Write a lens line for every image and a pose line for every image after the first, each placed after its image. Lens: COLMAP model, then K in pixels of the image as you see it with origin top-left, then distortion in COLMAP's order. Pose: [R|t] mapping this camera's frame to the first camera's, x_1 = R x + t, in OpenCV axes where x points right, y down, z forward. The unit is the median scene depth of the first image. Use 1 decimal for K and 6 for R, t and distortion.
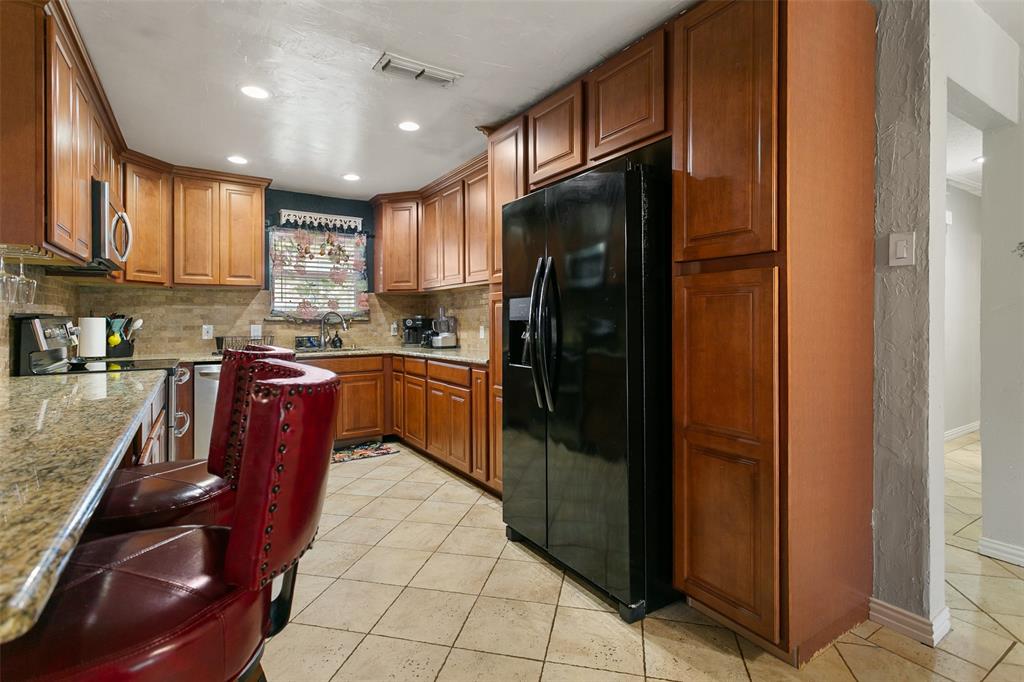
lens RADIAL K [[491.6, 0, 515.5], [0, 491.6, 321.1], [0, 0, 1]] dist [0.002293, 0.000295]
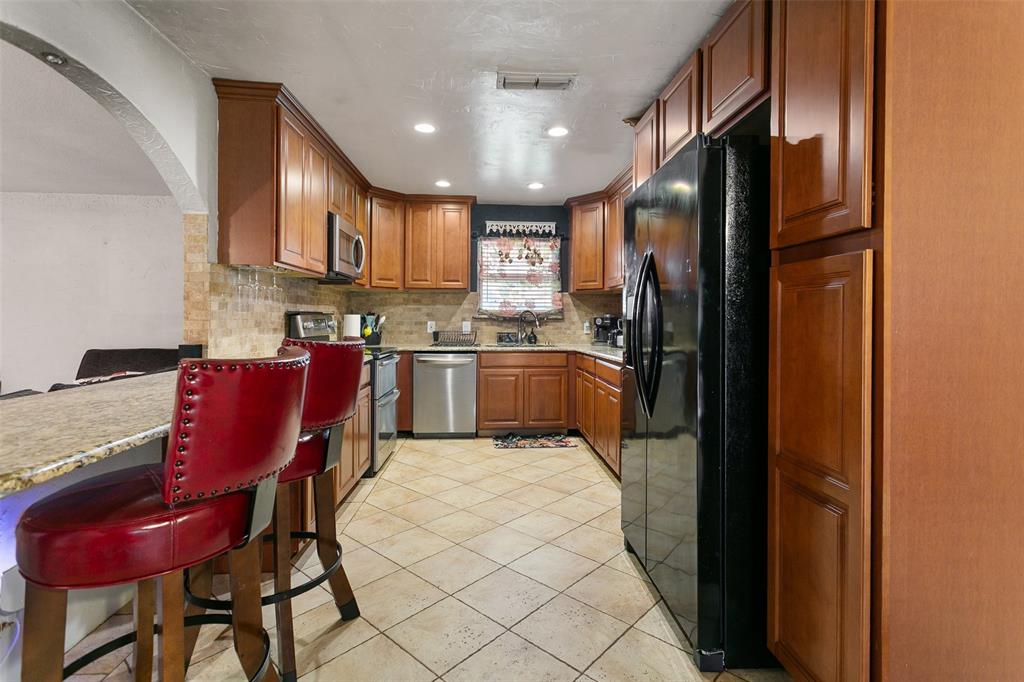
lens RADIAL K [[491.6, 0, 515.5], [0, 491.6, 321.1], [0, 0, 1]] dist [0.002293, 0.000295]
pose [[0.872505, 0.011602, -0.488467, 0.154926], [-0.010600, 0.999932, 0.004816, -0.000478], [0.488490, 0.000976, 0.872569, 0.036388]]
